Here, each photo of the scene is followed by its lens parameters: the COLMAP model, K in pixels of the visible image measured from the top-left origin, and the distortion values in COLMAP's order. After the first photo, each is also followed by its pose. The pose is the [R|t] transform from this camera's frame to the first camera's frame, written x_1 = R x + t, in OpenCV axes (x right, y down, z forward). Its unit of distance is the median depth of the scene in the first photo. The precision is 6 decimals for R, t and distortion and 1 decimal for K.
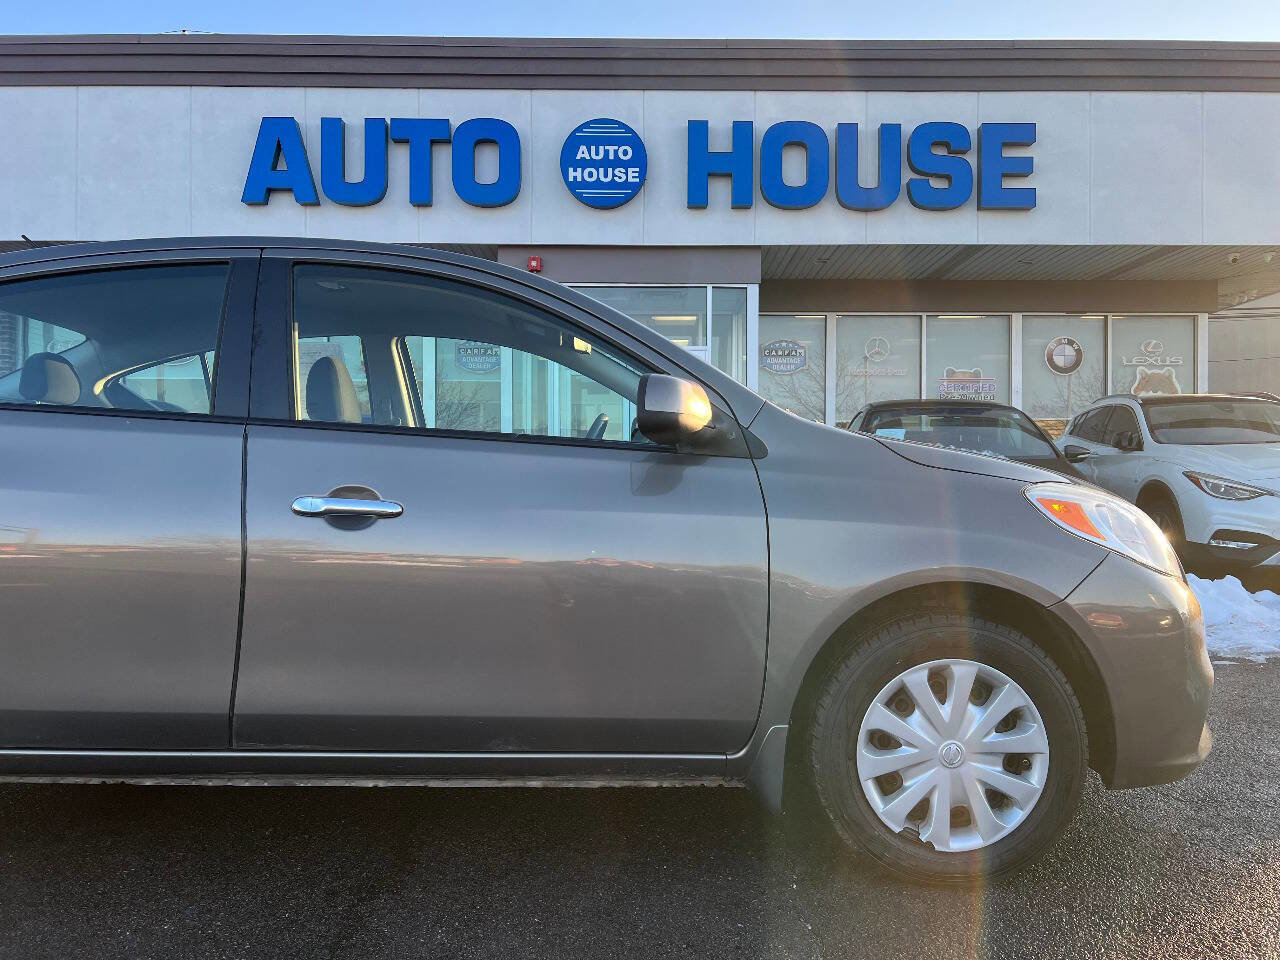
lens RADIAL K [[959.2, 0, 651.5], [0, 959.2, 482.5], [0, 0, 1]] dist [0.055689, -0.064775]
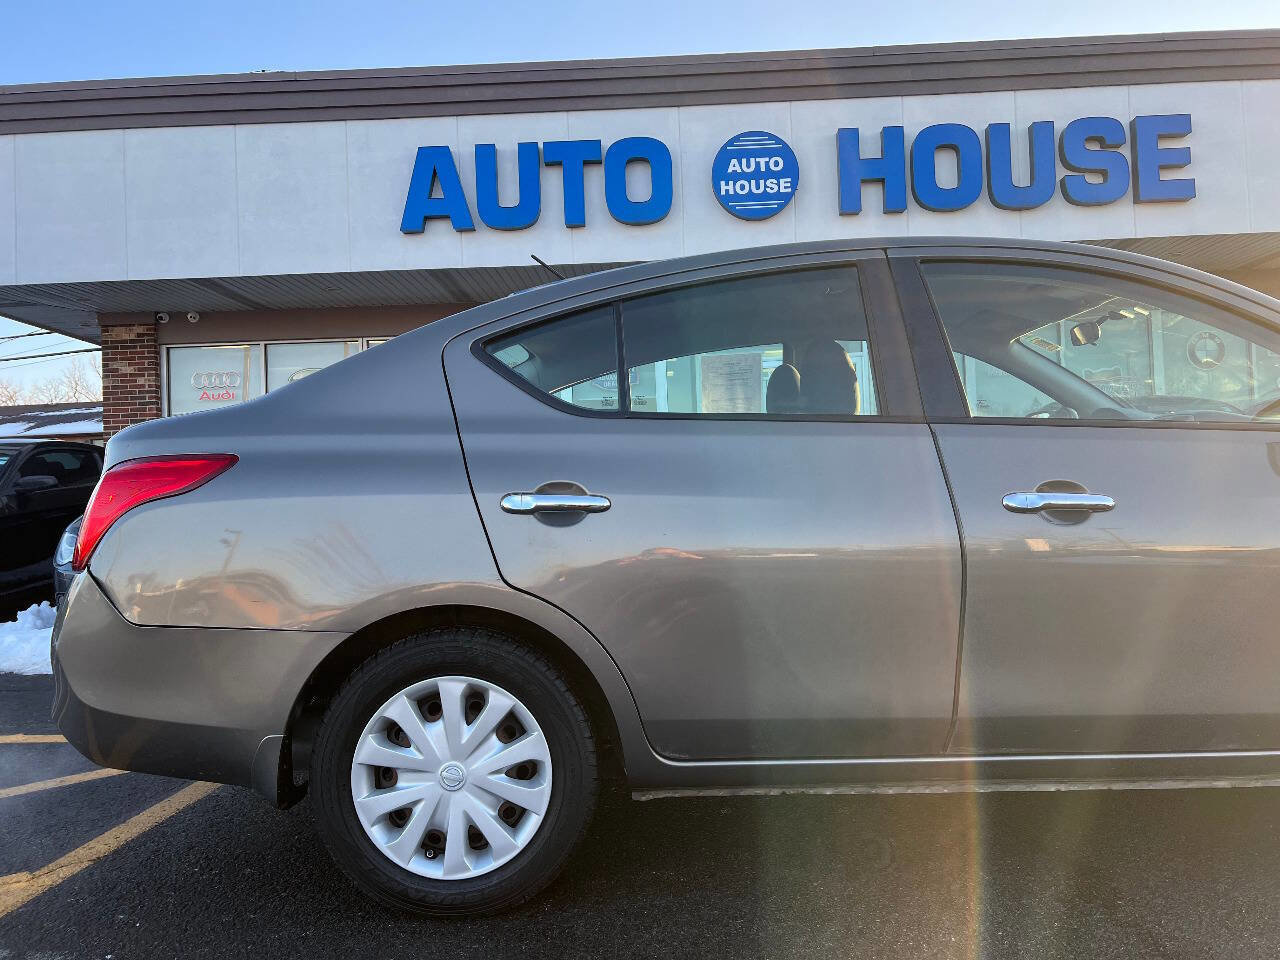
lens RADIAL K [[959.2, 0, 650.2], [0, 959.2, 473.8], [0, 0, 1]] dist [0.055689, -0.064775]
pose [[0.998899, -0.040095, -0.024368, -0.146514], [0.039453, 0.998875, -0.026304, 0.001380], [0.025395, 0.025314, 0.999357, 0.002302]]
